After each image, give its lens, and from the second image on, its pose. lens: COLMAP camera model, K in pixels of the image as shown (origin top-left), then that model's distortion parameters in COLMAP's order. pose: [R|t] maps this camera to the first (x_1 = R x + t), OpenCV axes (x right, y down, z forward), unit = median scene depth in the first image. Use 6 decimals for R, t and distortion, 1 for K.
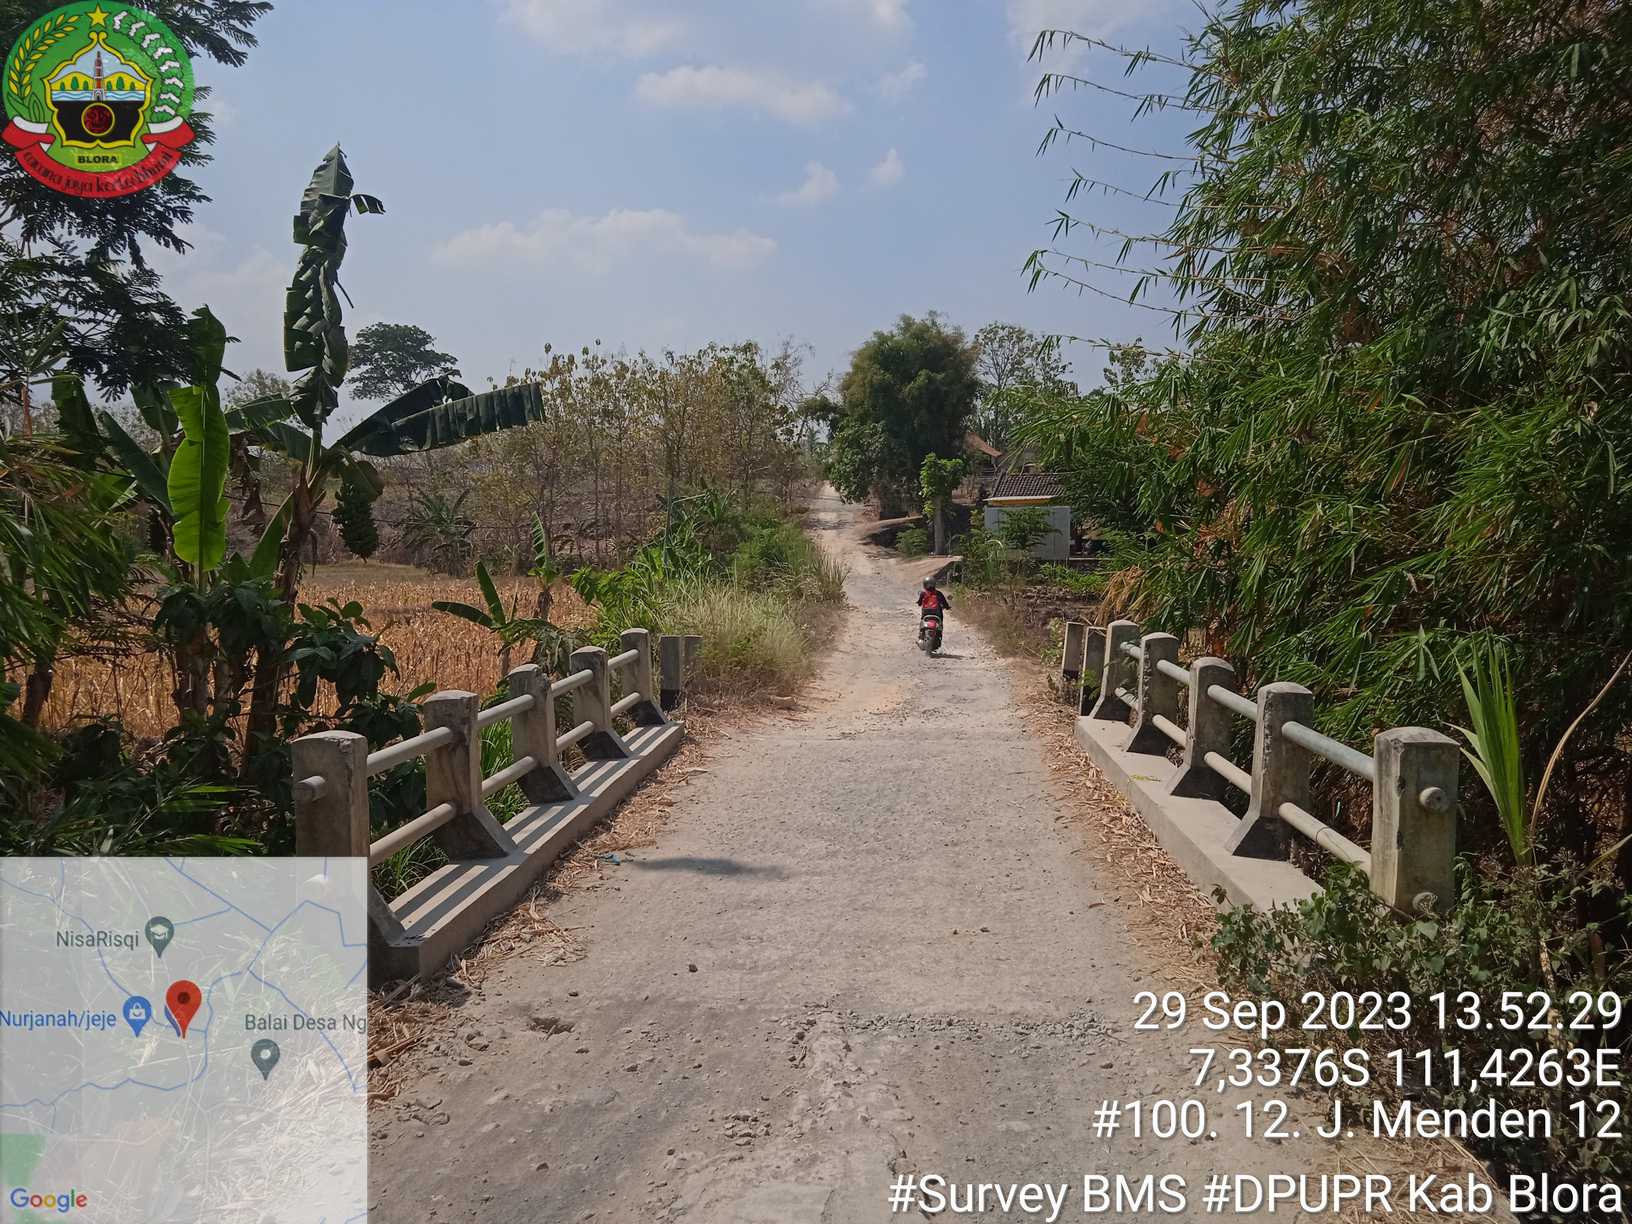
lens RADIAL K [[1471.8, 0, 863.4], [0, 1471.8, 660.7], [0, 0, 1]] dist [0.076681, -0.087033]
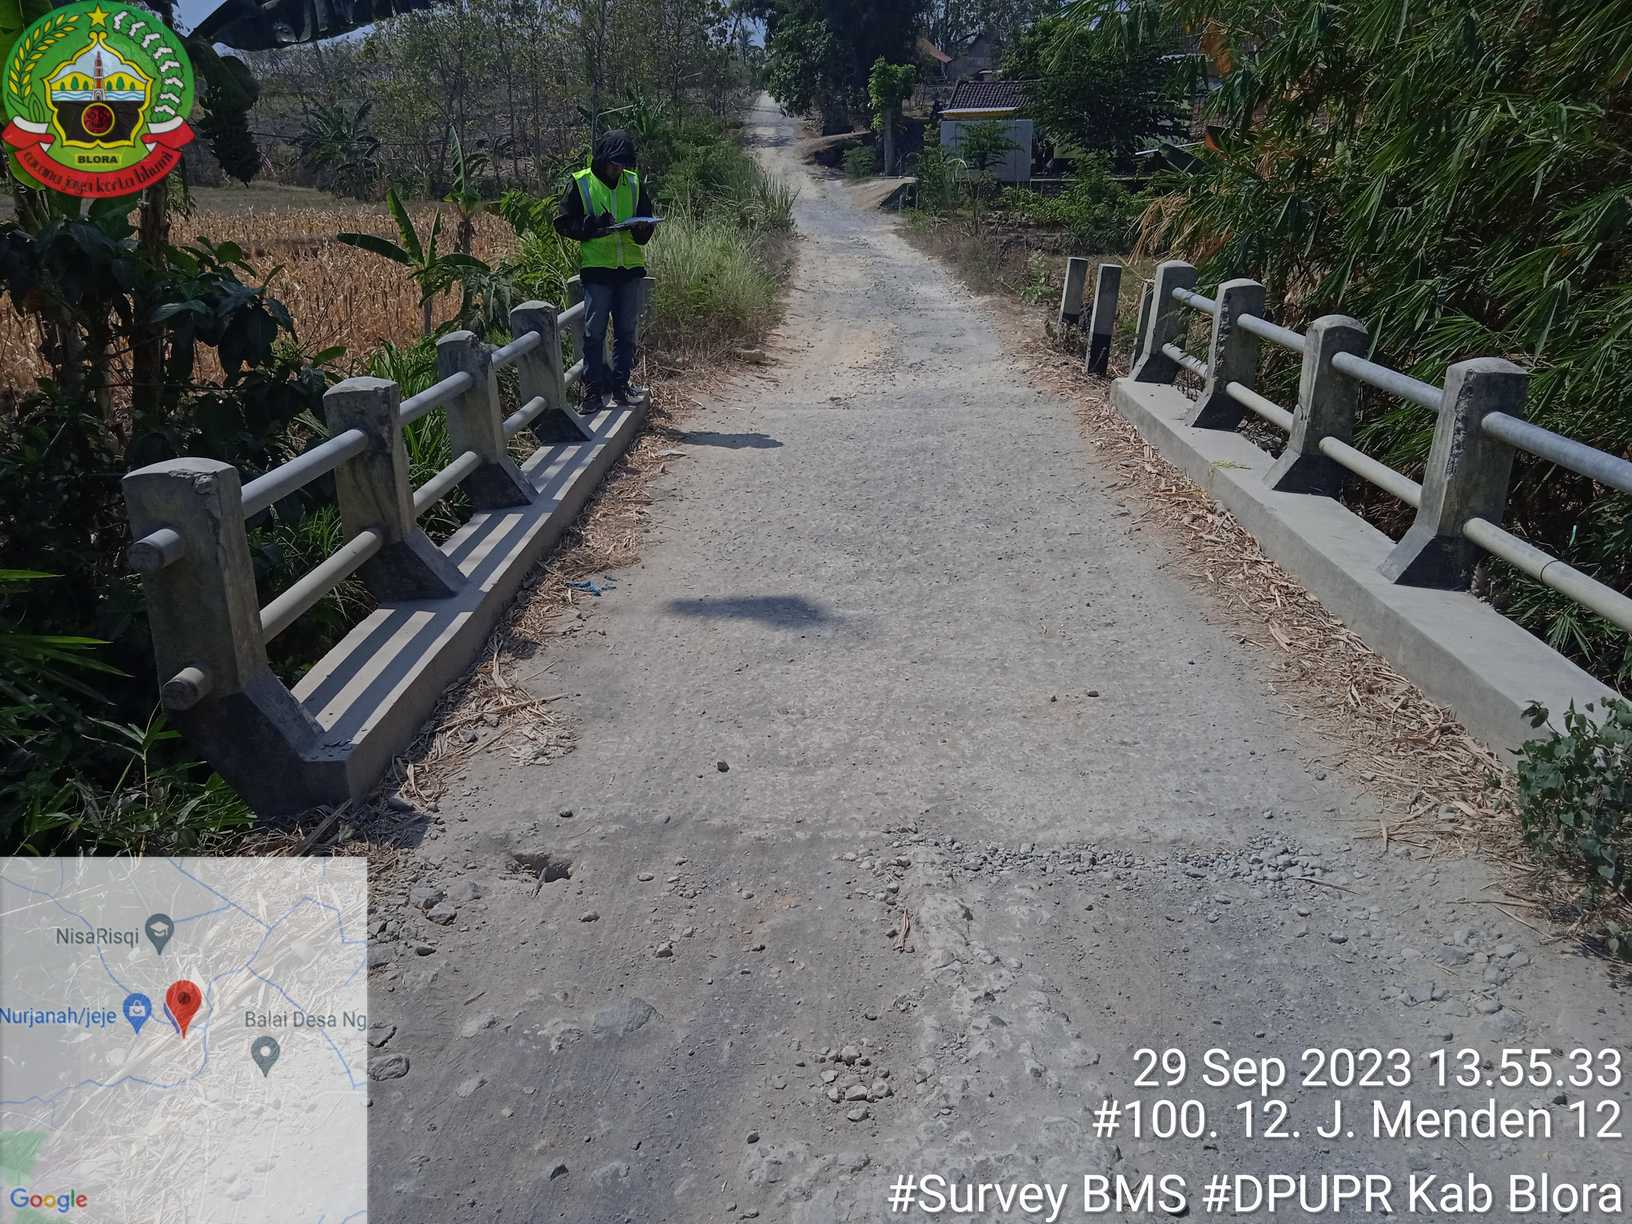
lens RADIAL K [[1471.8, 0, 880.6], [0, 1471.8, 664.2], [0, 0, 1]] dist [0.076681, -0.087033]
pose [[0.998677, -0.019856, 0.047434, -0.038551], [0.007684, 0.969707, 0.244150, -0.013450], [-0.050845, -0.243463, 0.968577, 0.157586]]
